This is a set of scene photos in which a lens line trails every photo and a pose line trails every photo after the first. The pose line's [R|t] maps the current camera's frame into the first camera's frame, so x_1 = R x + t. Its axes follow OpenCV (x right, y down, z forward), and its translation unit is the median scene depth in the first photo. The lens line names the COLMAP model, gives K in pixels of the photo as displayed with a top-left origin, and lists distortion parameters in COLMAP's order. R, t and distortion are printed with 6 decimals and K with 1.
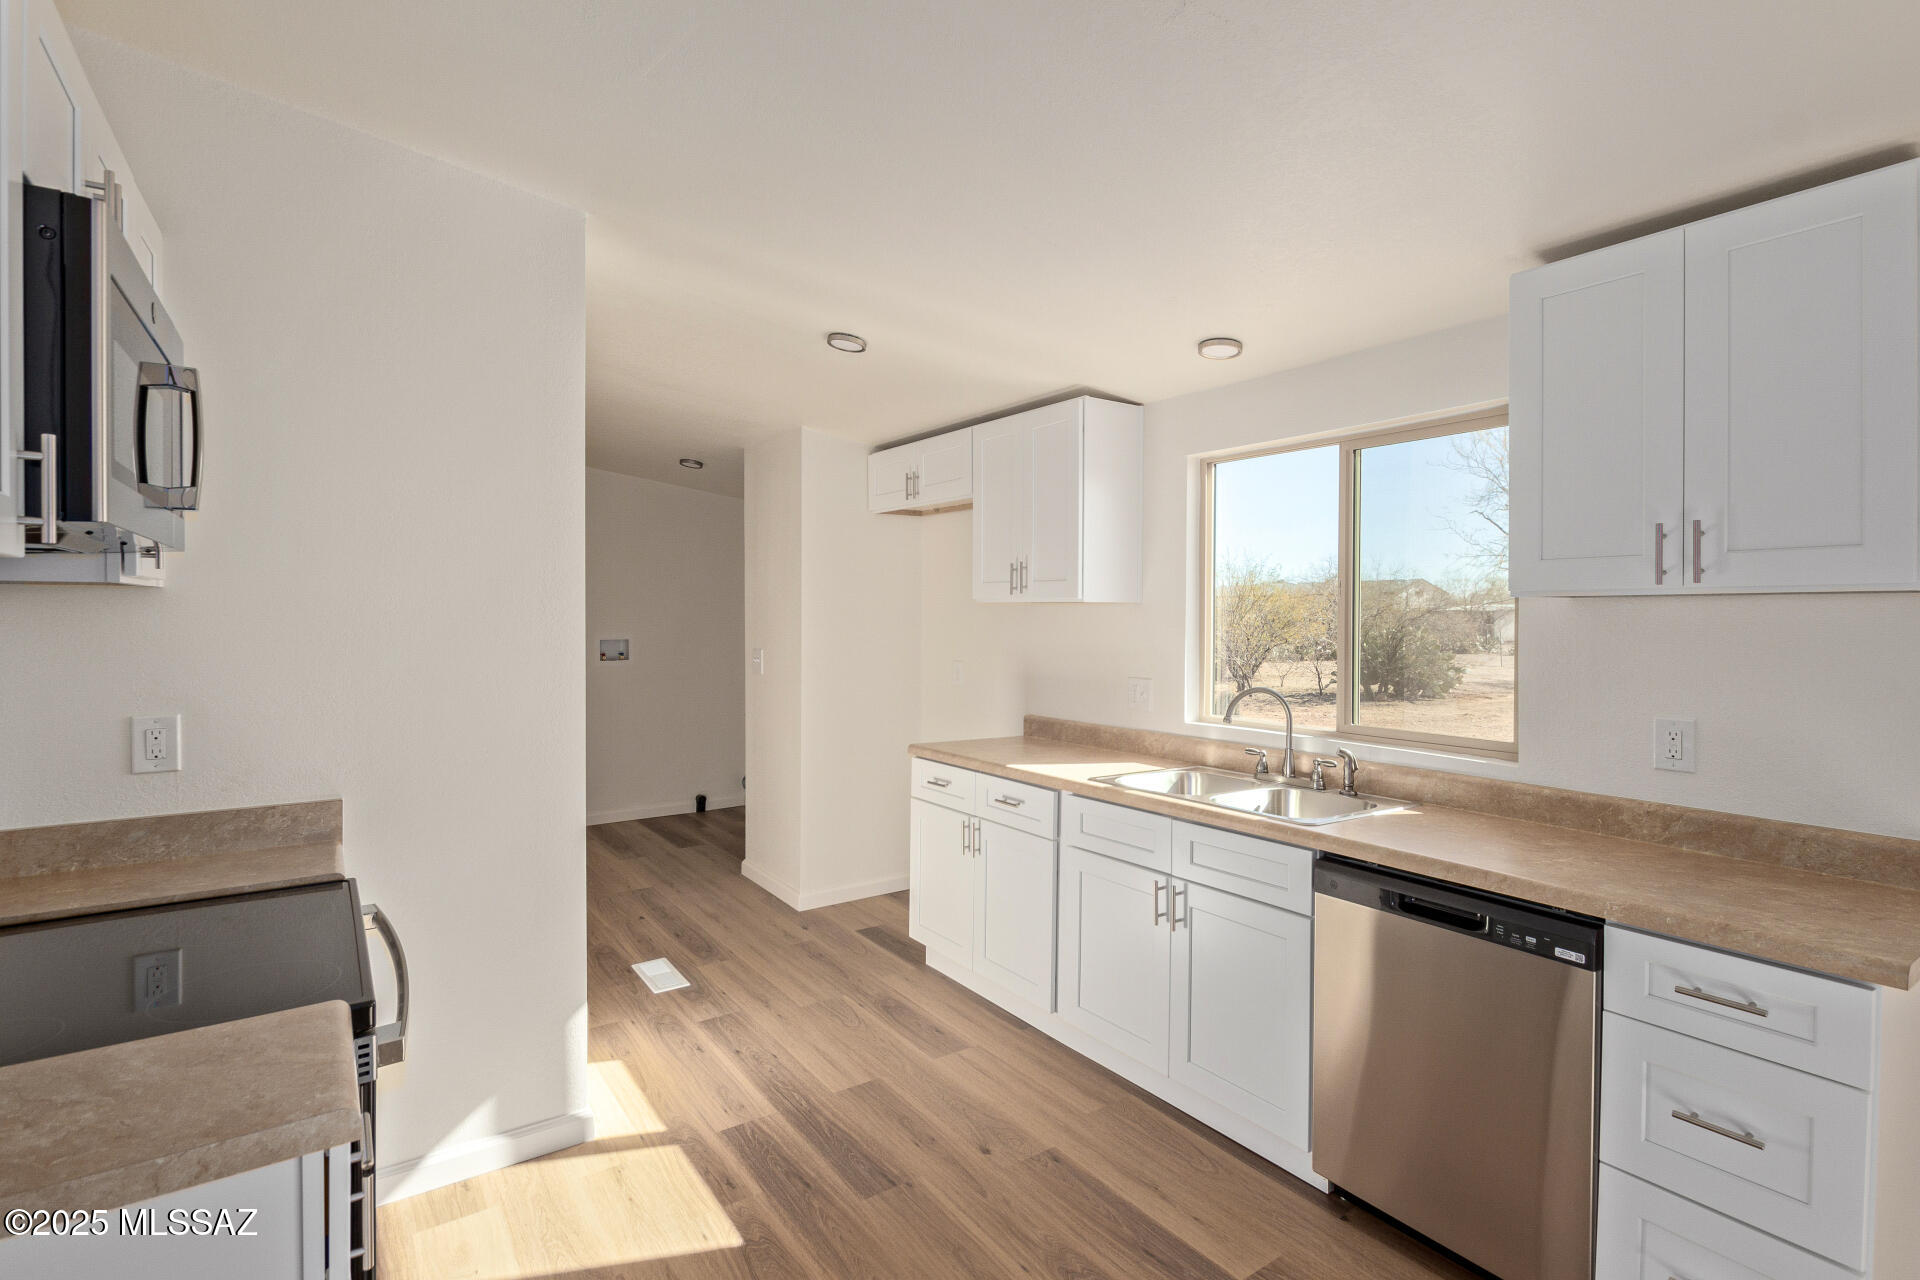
lens RADIAL K [[924.3, 0, 951.7], [0, 924.3, 623.9], [0, 0, 1]] dist [0.013114, -0.000097]
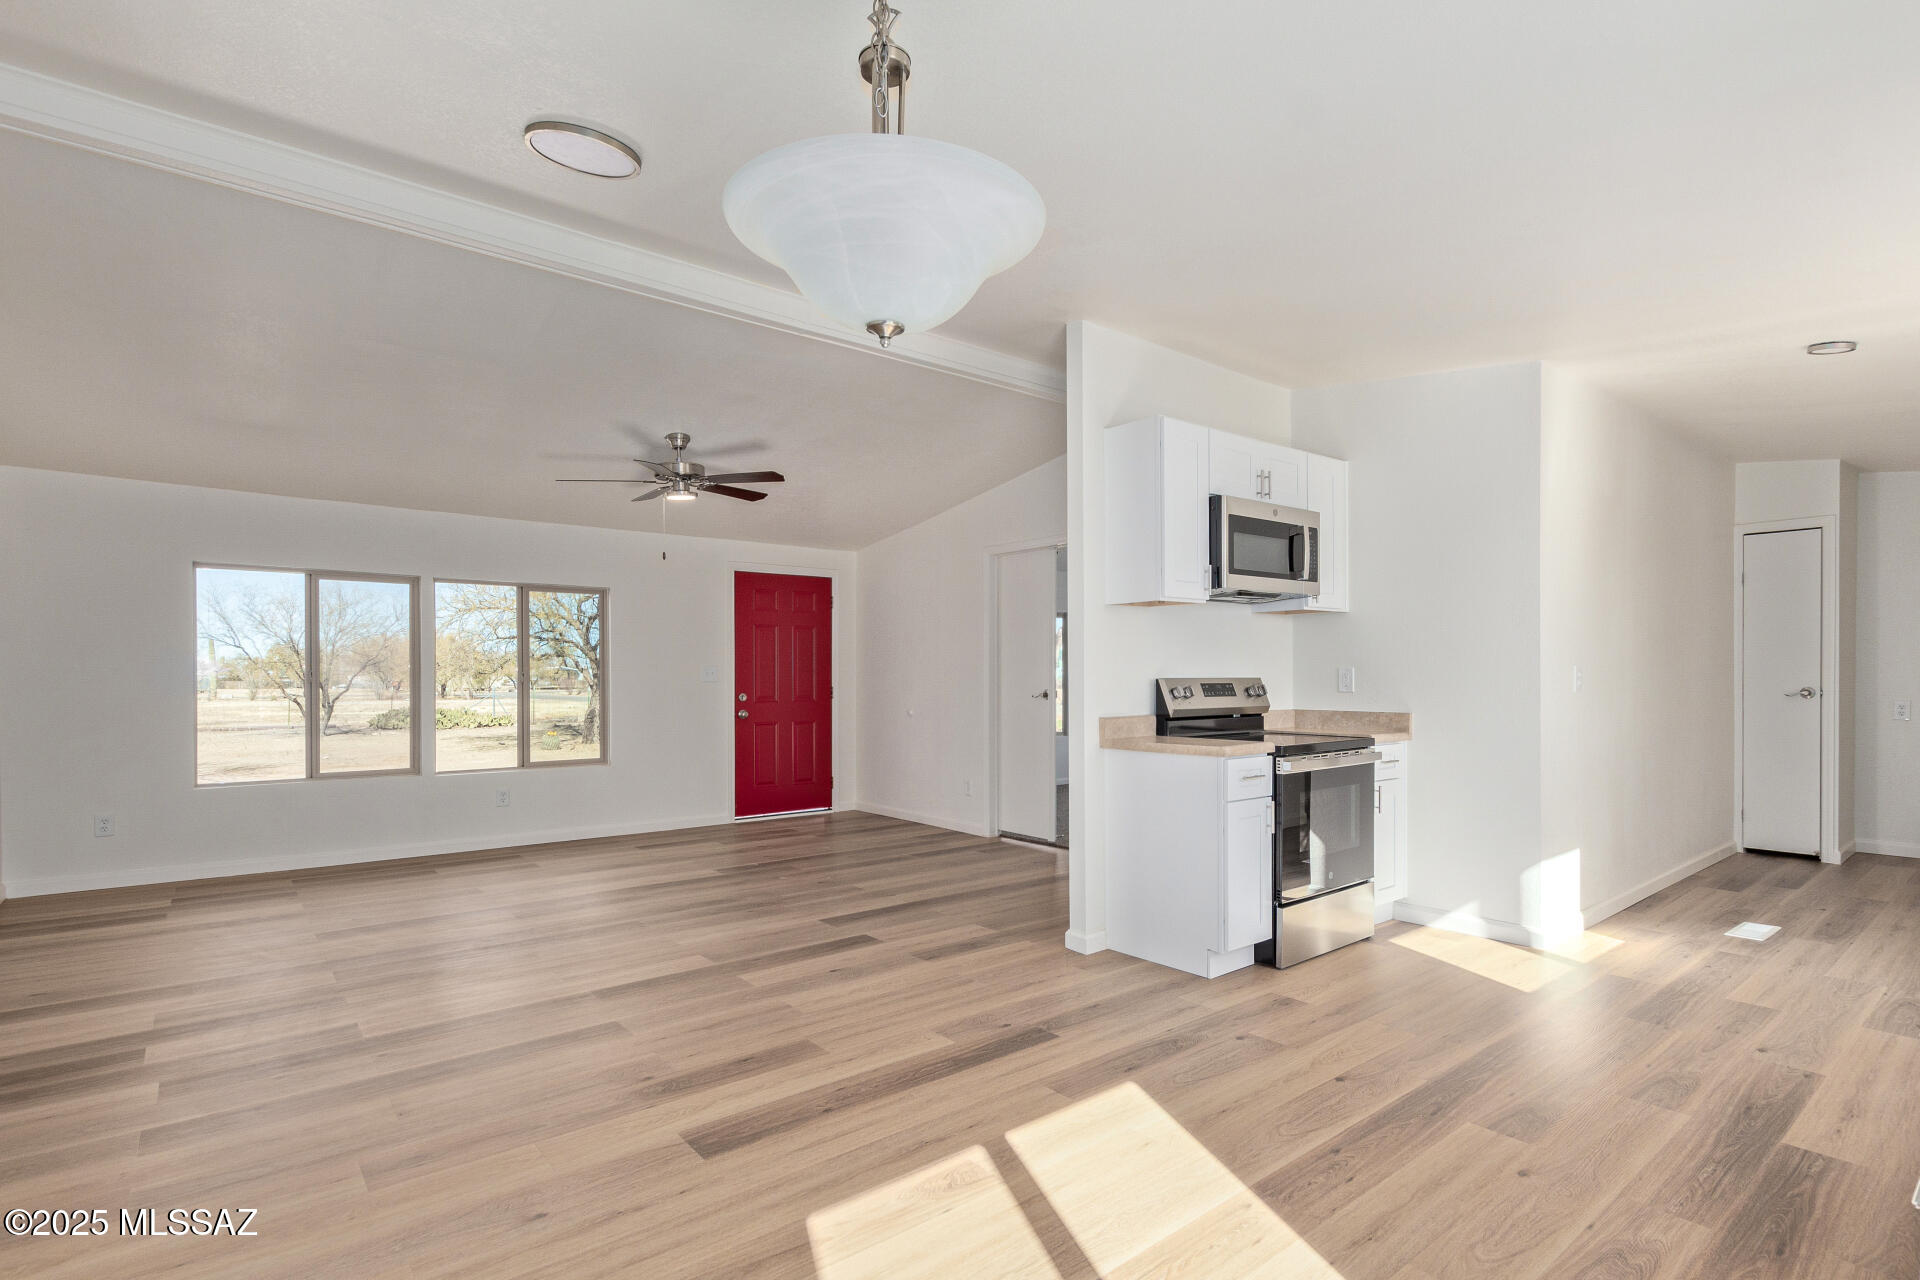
lens RADIAL K [[927.5, 0, 974.4], [0, 927.5, 674.0], [0, 0, 1]] dist [0.004145, -0.000302]
pose [[0.084241, 0.001686, -0.996444, 0.947786], [-0.008421, 0.999964, 0.000980, 0.082831], [0.996410, 0.008309, 0.084252, -0.080150]]
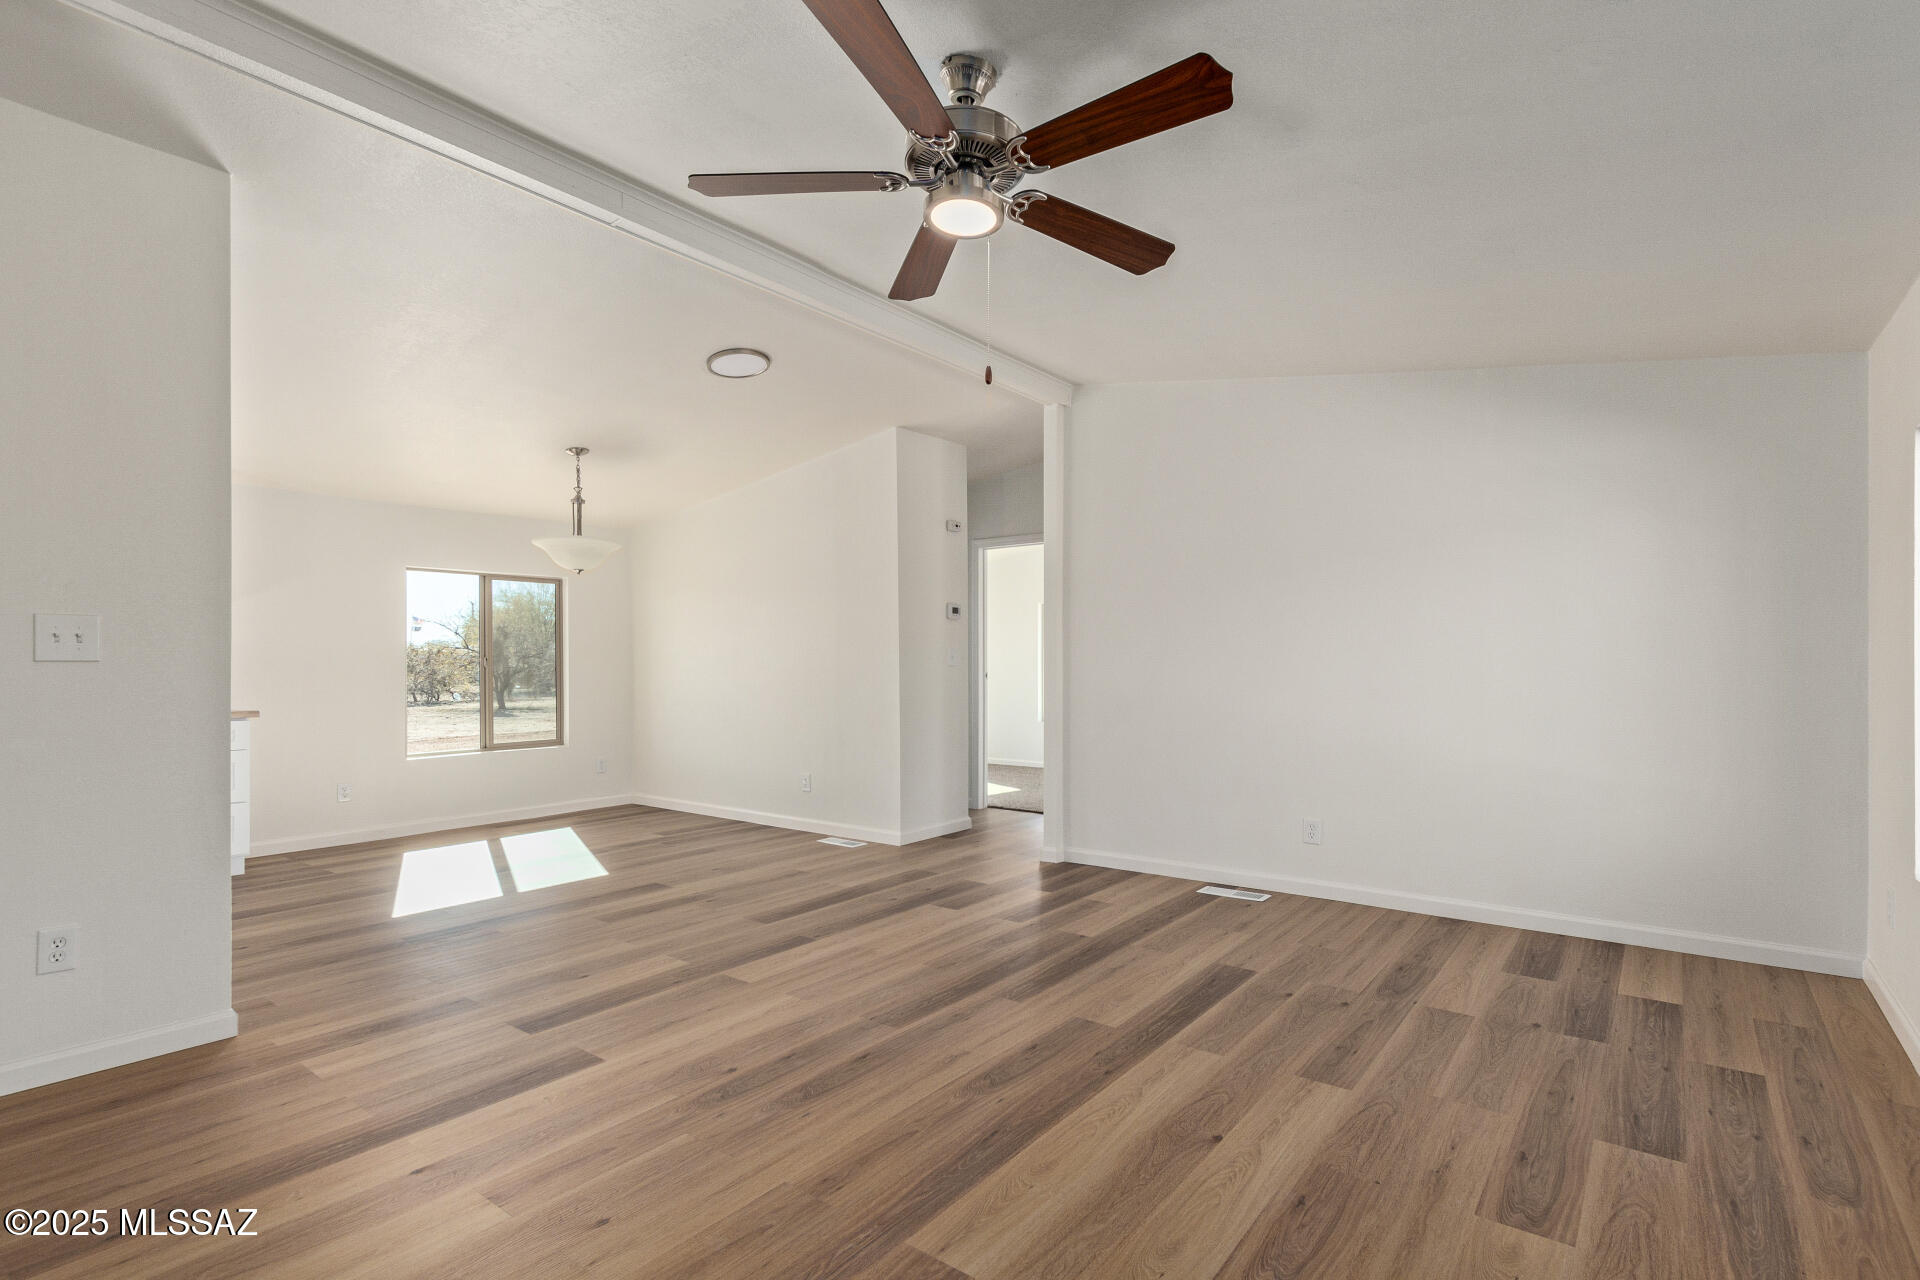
lens RADIAL K [[933.4, 0, 1000.6], [0, 933.4, 661.0], [0, 0, 1]] dist [0.002154, 0.000073]
pose [[-0.331967, -0.002450, 0.943288, -1.643074], [0.007355, 0.999960, 0.005186, 0.083558], [-0.943262, 0.008660, -0.331936, -0.270609]]
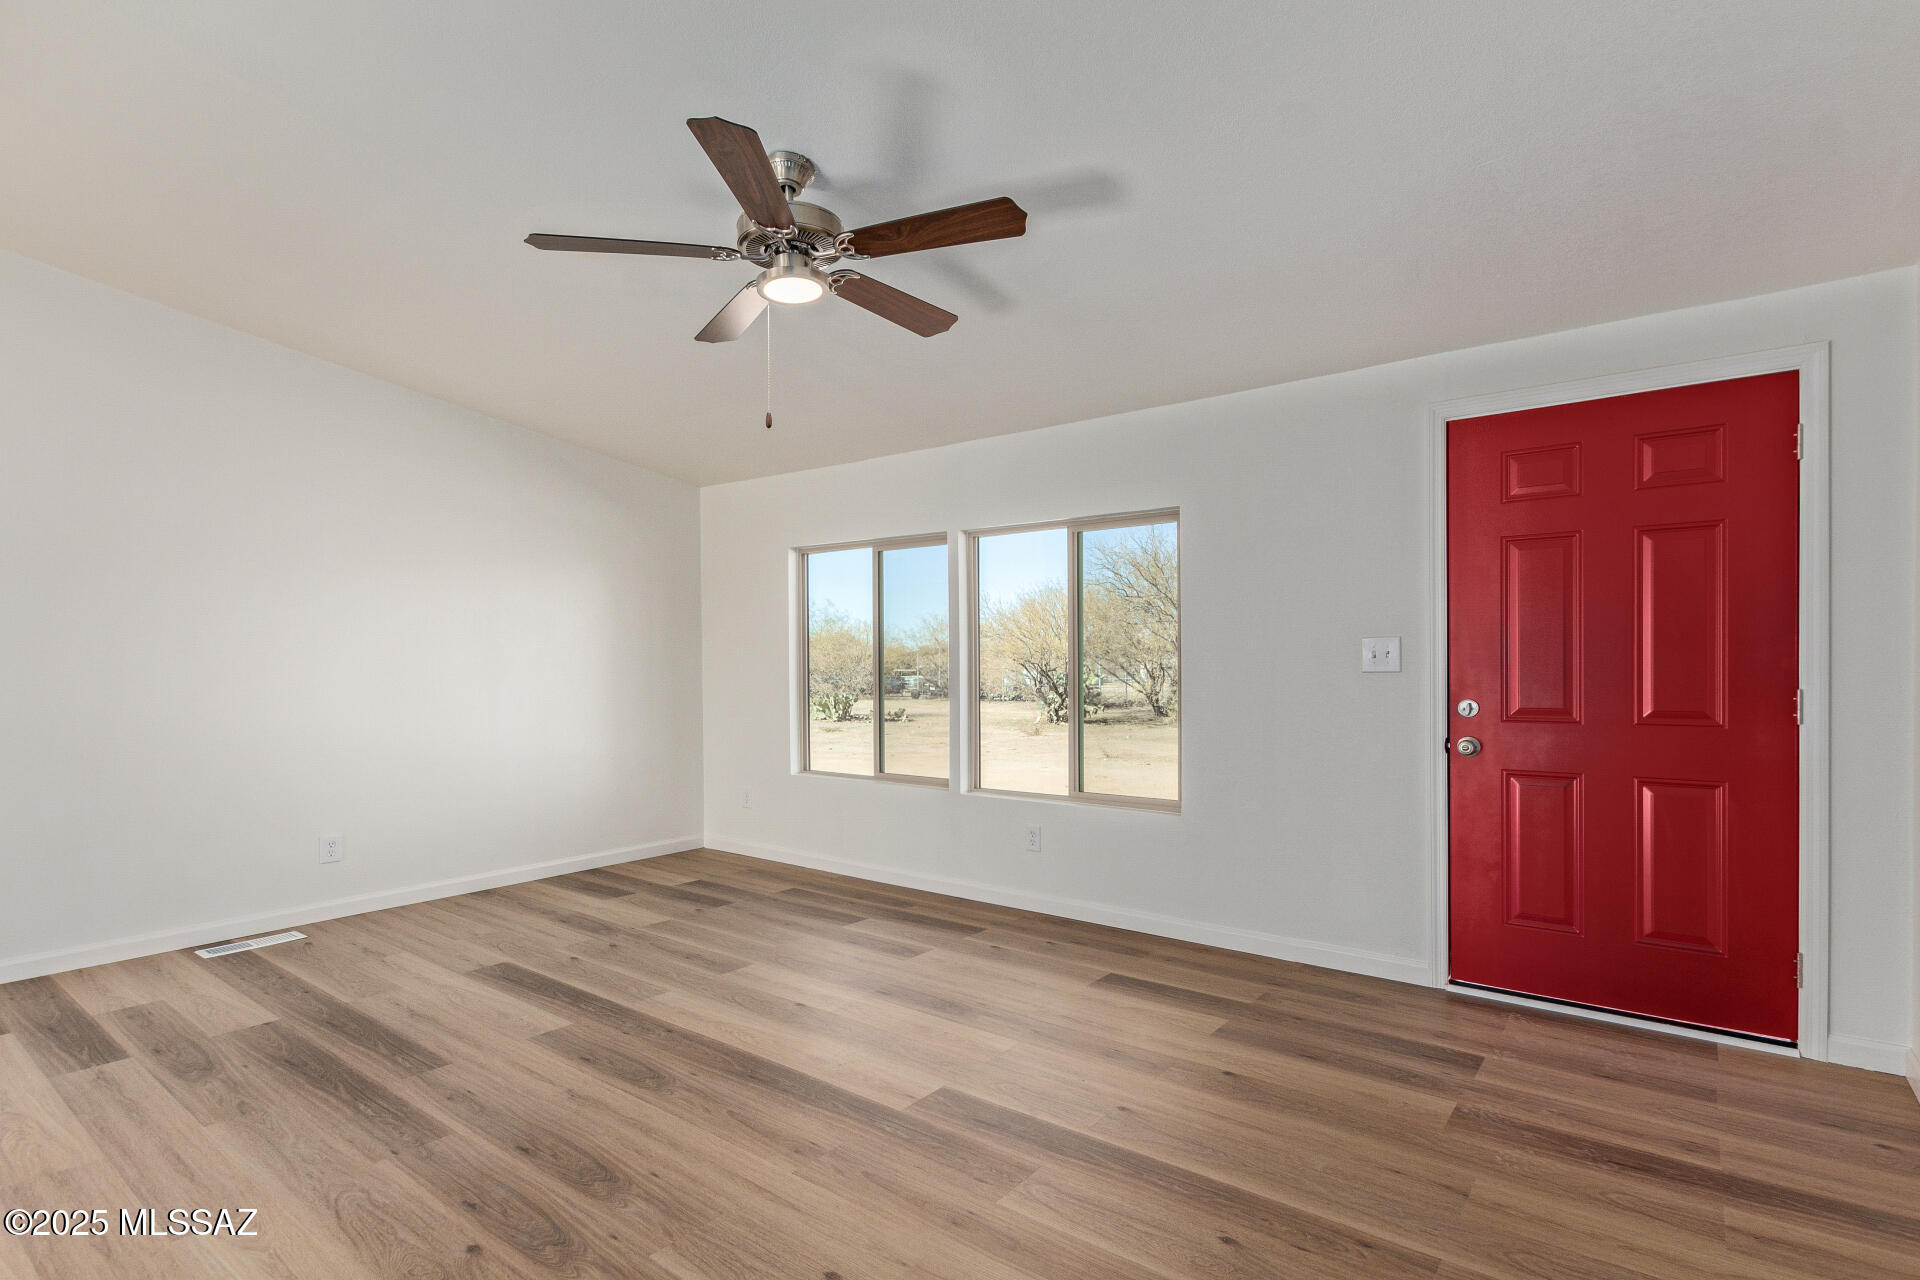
lens RADIAL K [[927.5, 0, 974.4], [0, 927.5, 674.0], [0, 0, 1]] dist [0.004145, -0.000302]
pose [[-0.946579, 0.005974, -0.322418, -0.793647], [0.000277, 0.999843, 0.017712, 0.095185], [0.322473, 0.016677, -0.946432, 0.375483]]
